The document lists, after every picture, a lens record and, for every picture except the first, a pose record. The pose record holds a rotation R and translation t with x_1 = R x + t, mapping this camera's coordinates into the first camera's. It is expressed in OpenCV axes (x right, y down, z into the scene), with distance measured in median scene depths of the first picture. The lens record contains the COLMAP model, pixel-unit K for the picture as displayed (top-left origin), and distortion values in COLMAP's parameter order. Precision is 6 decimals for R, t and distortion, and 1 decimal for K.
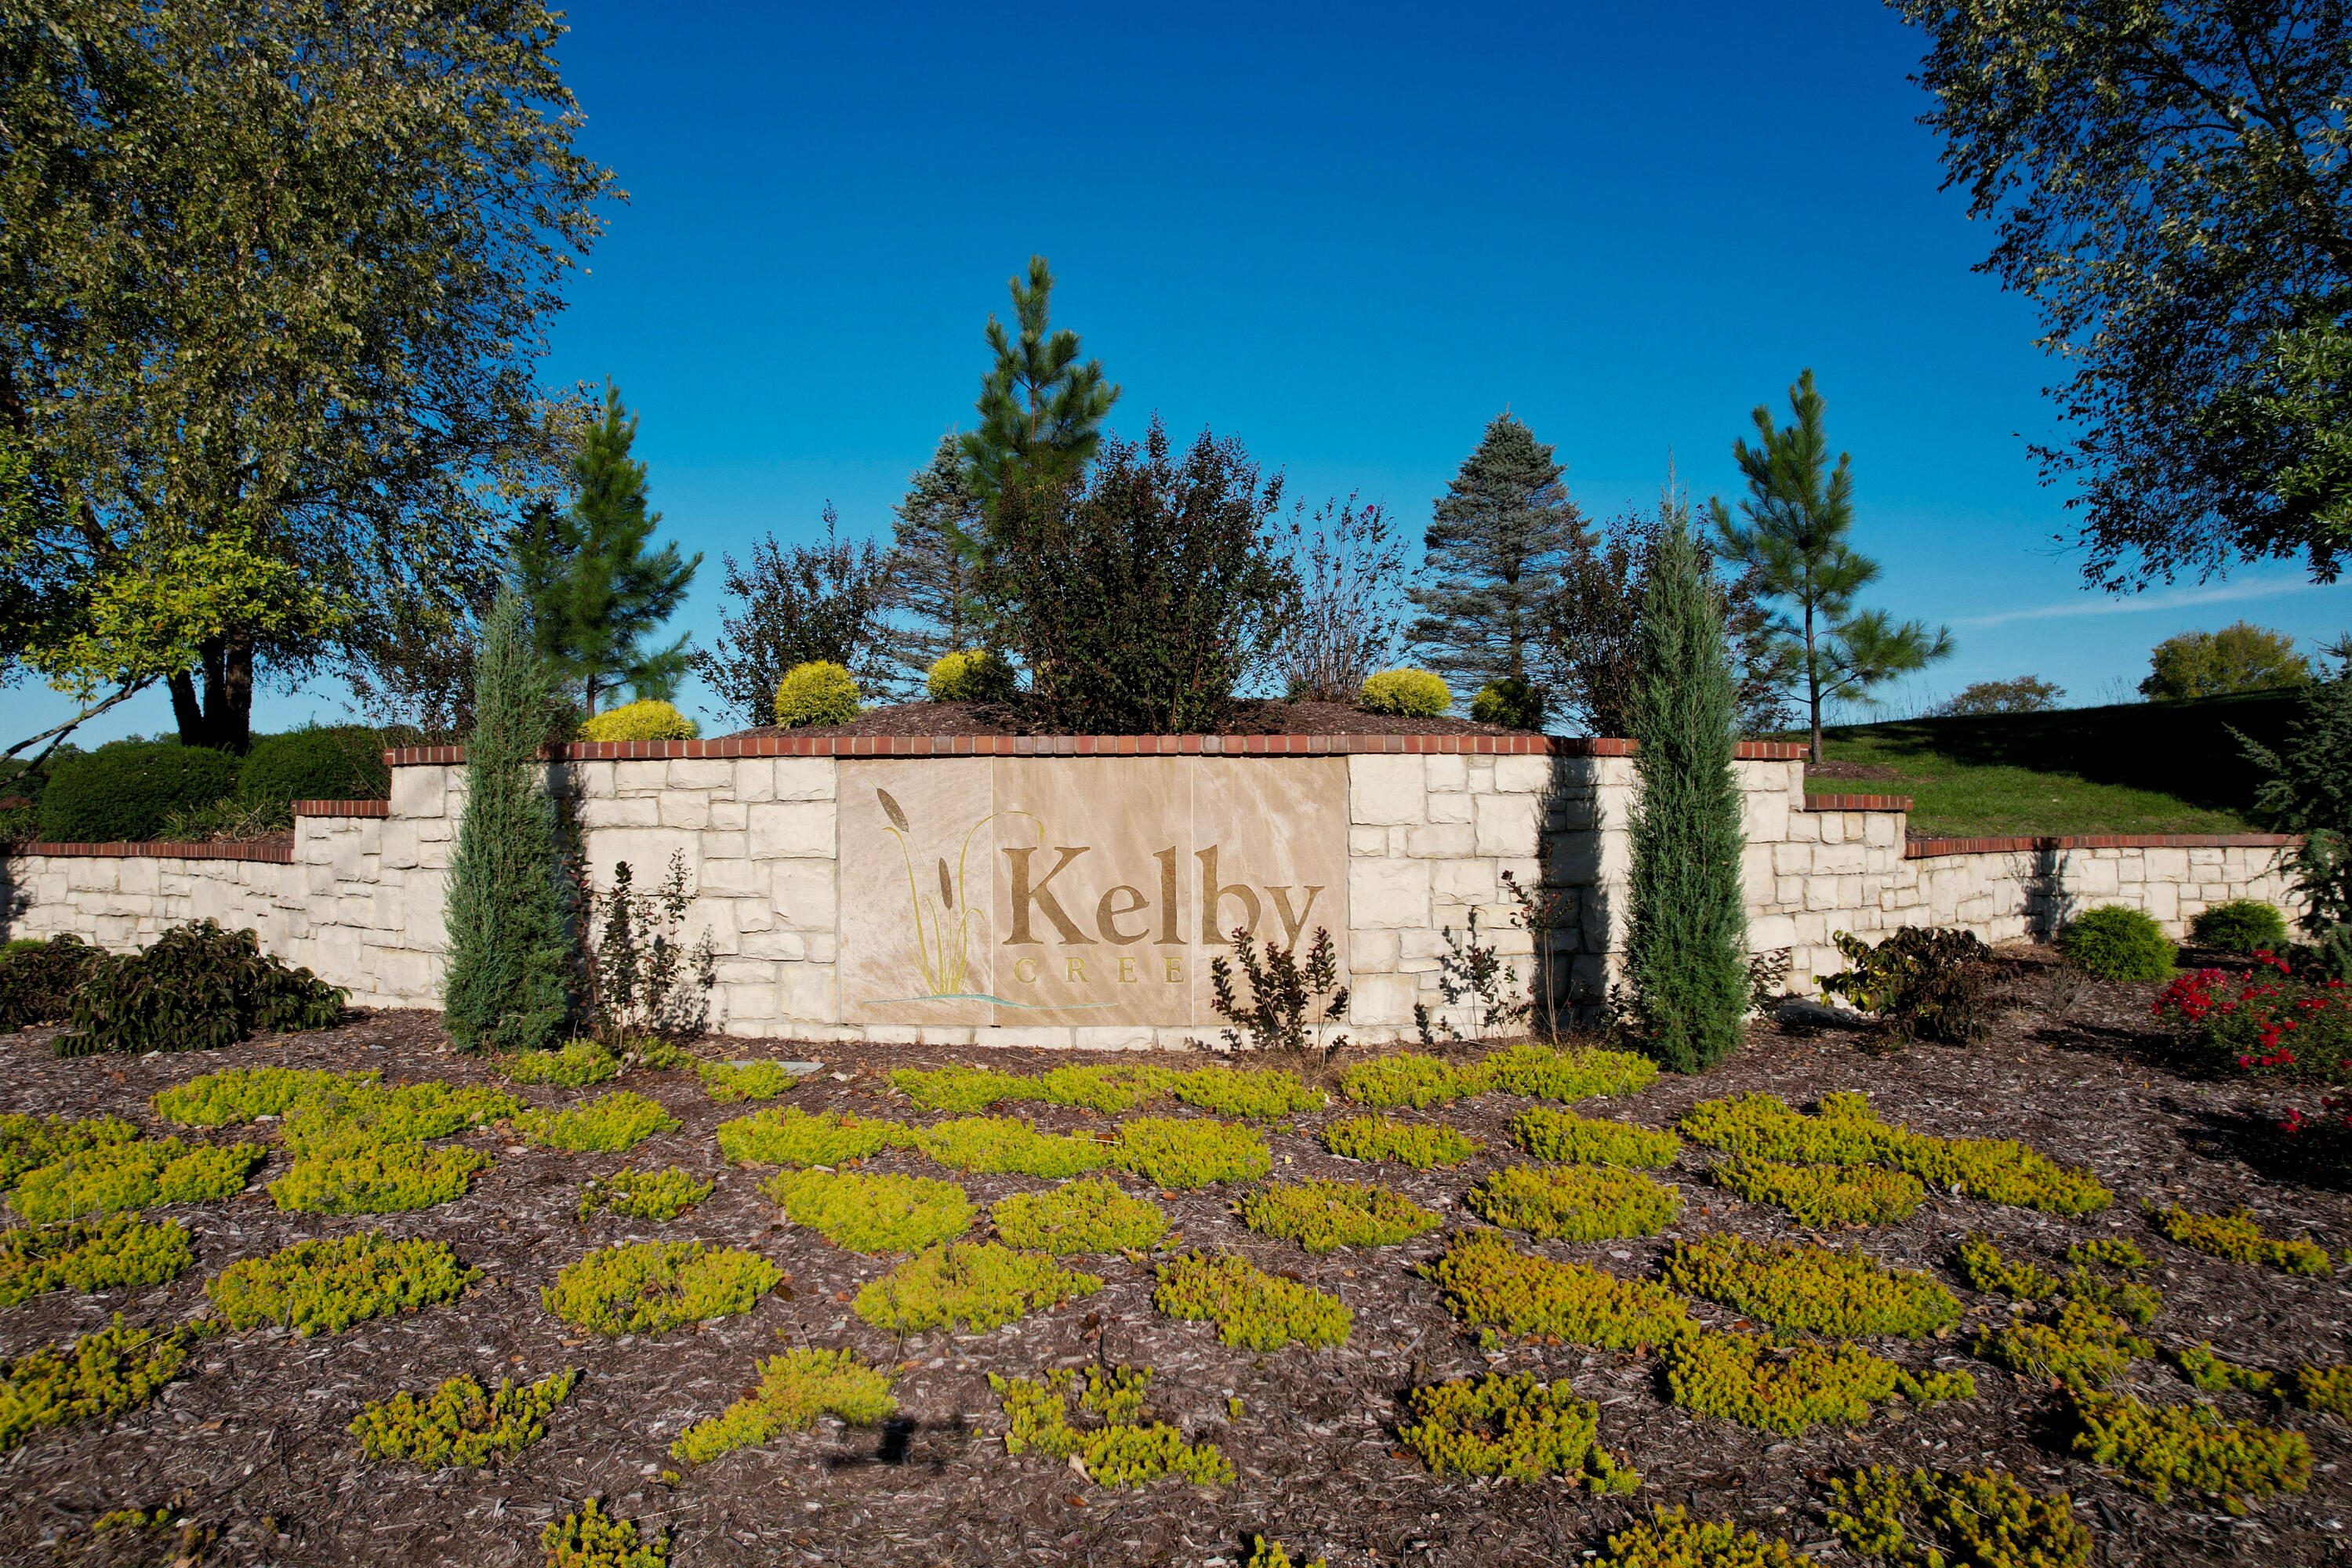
lens RADIAL K [[1507.5, 0, 1168.9], [0, 1507.5, 783.9], [0, 0, 1]] dist [-0.074938, 0.063911]
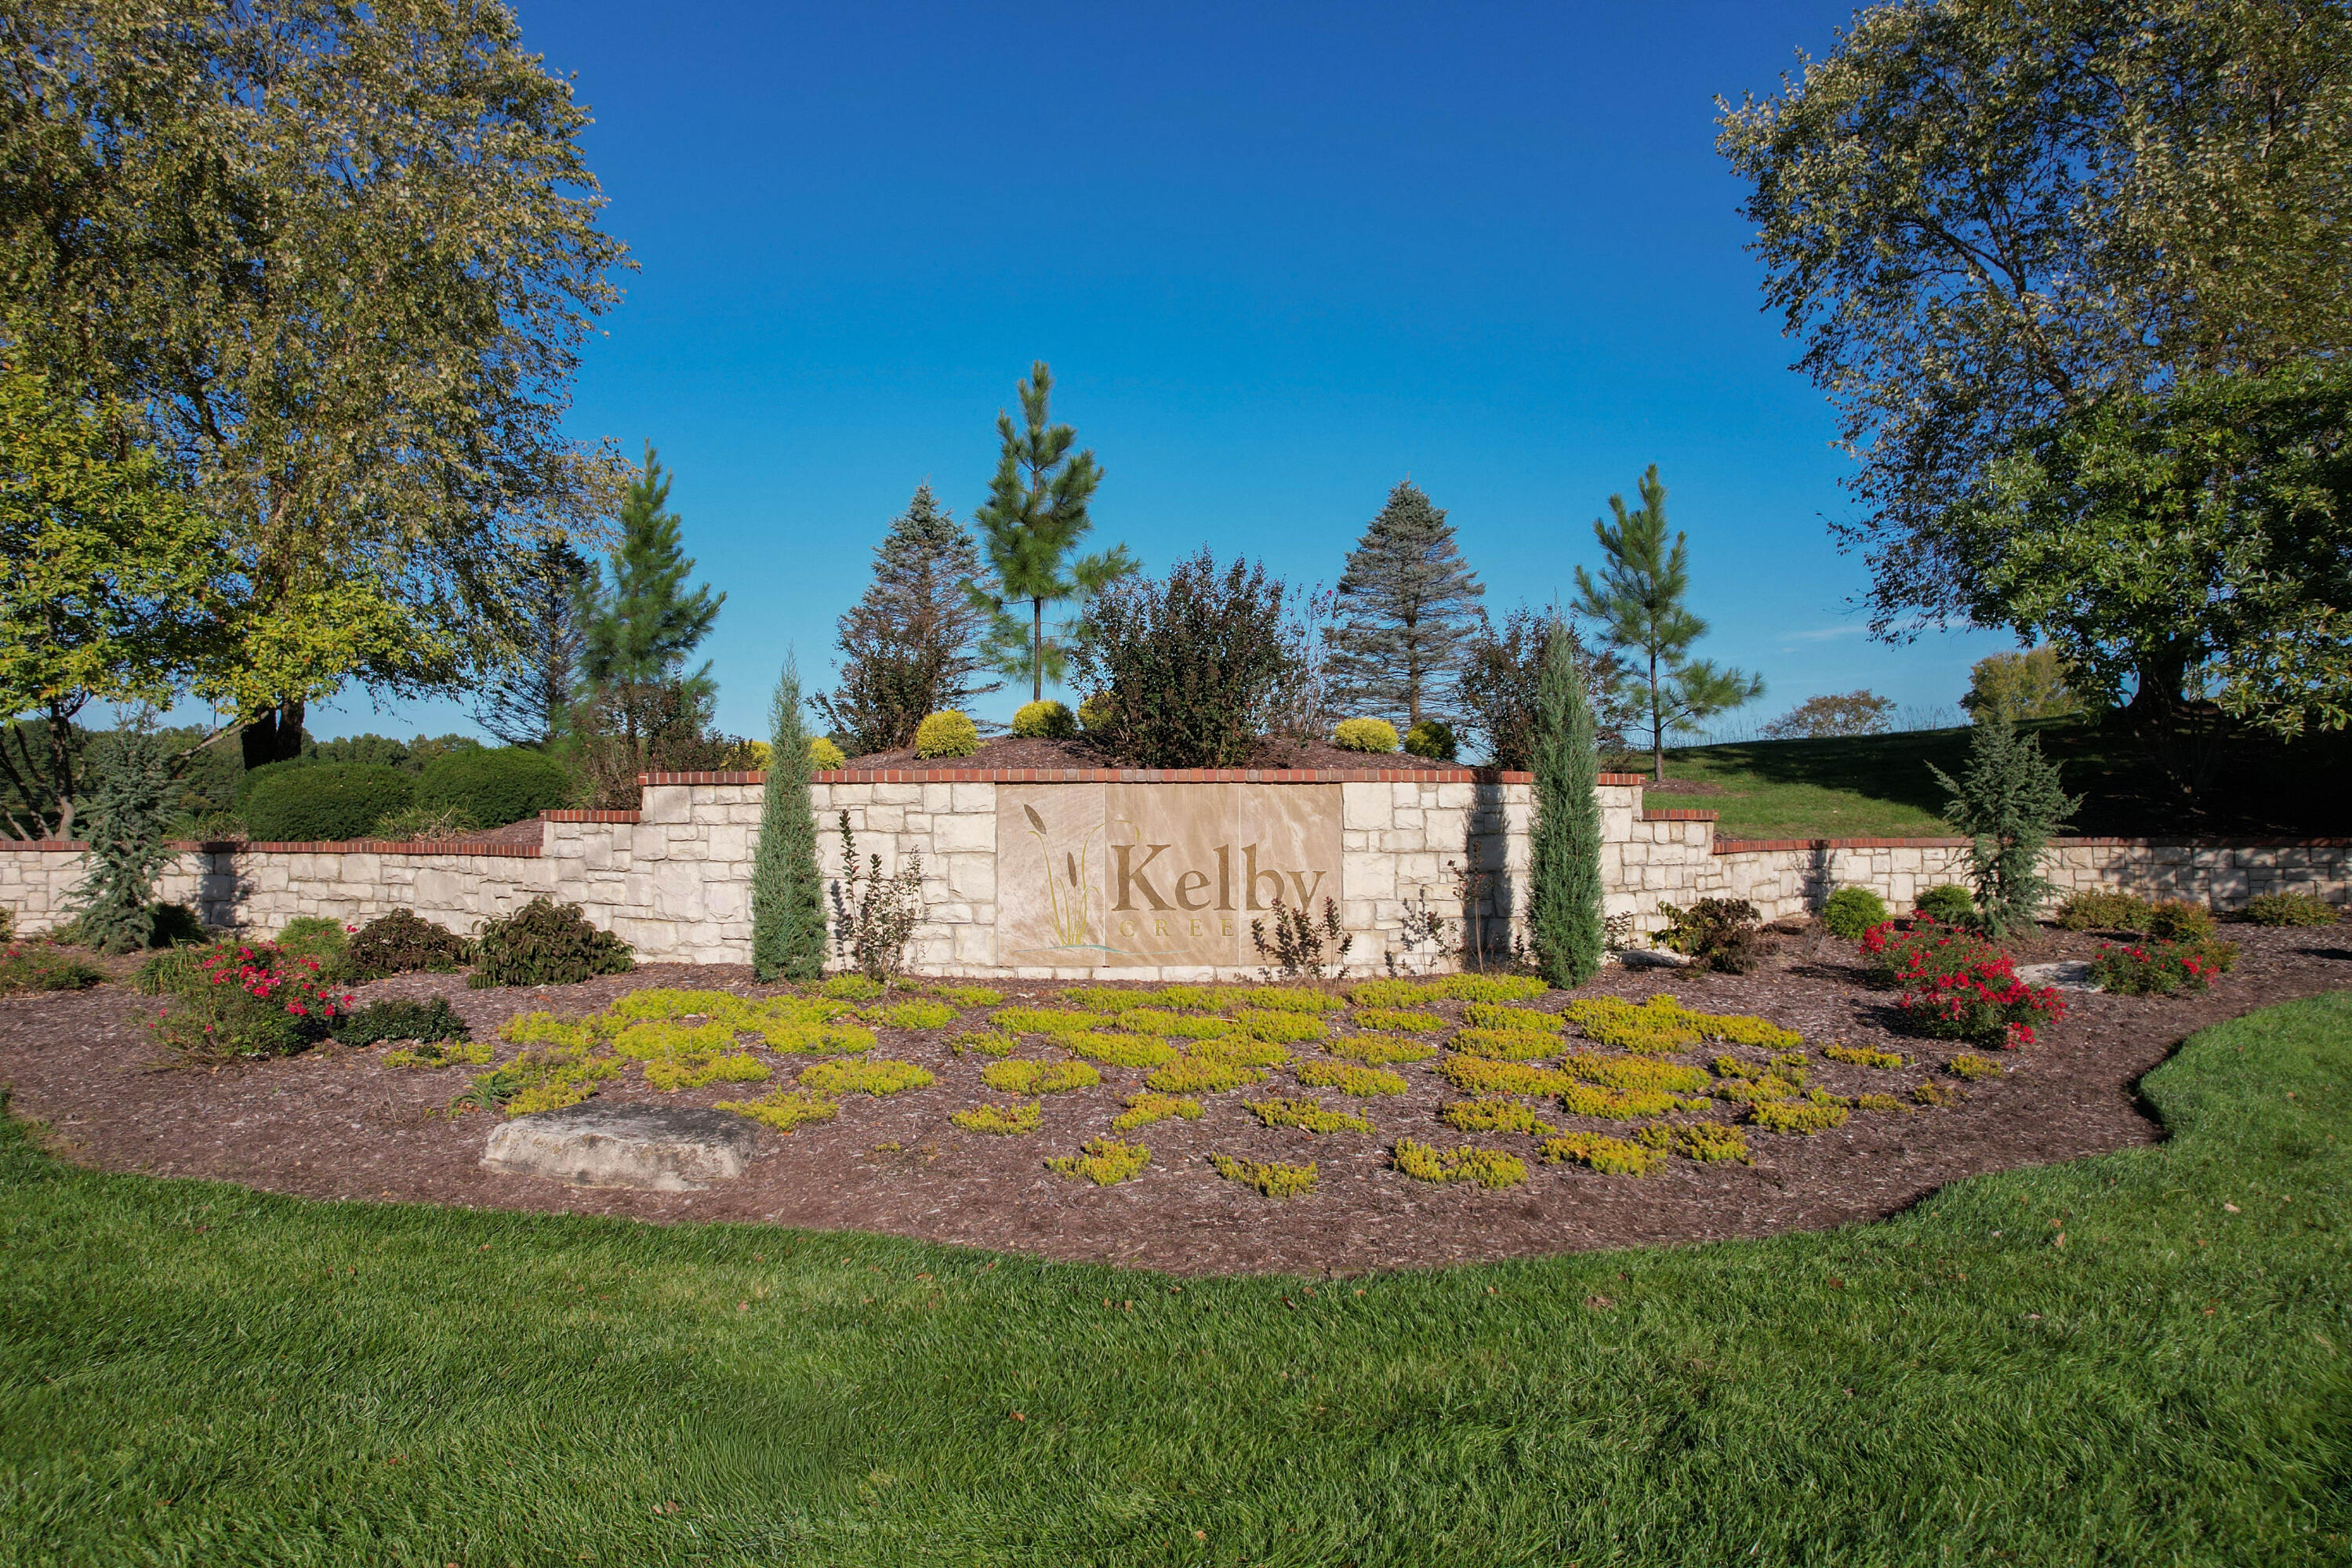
lens RADIAL K [[1507.5, 0, 1168.9], [0, 1507.5, 783.9], [0, 0, 1]] dist [-0.074938, 0.063911]
pose [[0.996219, 0.004538, 0.086759, -0.172802], [-0.004349, 0.999988, -0.002361, -0.013359], [-0.086769, 0.001975, 0.996227, -0.446545]]
